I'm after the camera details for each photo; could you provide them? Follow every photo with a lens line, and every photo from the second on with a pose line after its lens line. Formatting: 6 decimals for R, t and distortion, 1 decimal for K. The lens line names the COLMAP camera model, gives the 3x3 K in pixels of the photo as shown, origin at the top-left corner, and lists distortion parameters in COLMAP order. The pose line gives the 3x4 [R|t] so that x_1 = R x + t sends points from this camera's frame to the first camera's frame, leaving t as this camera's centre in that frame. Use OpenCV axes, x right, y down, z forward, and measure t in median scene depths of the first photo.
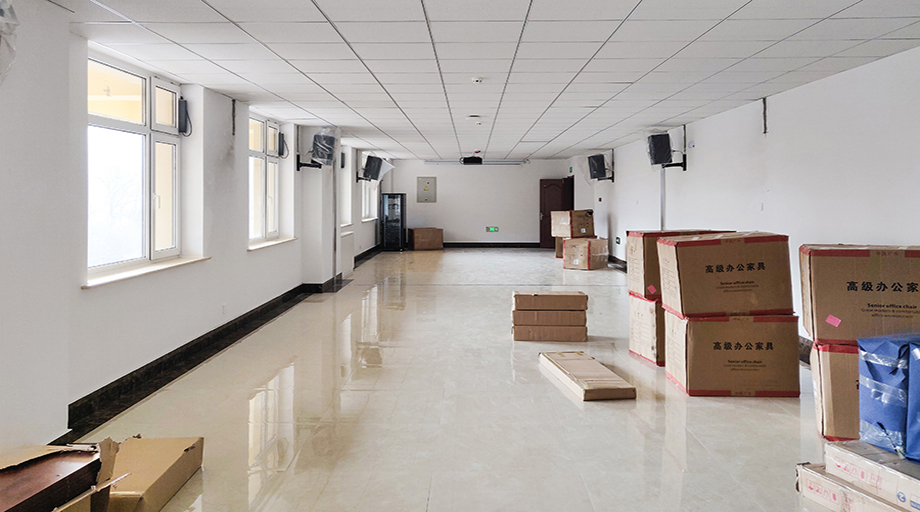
lens RADIAL K [[696.0, 0, 458.9], [0, 696.0, 193.0], [0, 0, 1]] dist [0.001285, 0.003236]
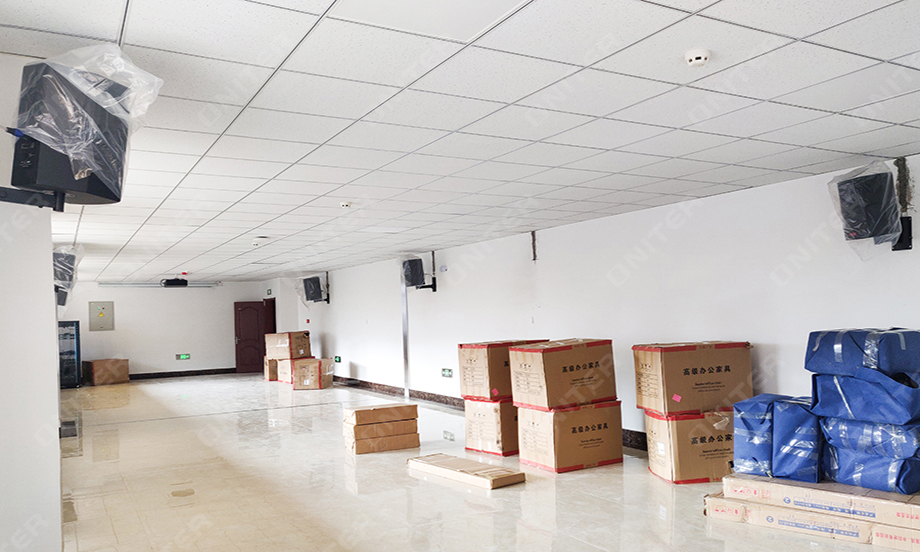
lens RADIAL K [[698.8, 0, 459.8], [0, 698.8, 311.4], [0, 0, 1]] dist [0.002777, 0.001156]
pose [[0.854023, -0.021593, 0.519787, -0.229387], [0.024773, 0.999693, 0.000827, -0.000119], [-0.519645, 0.012170, 0.854295, 0.014398]]
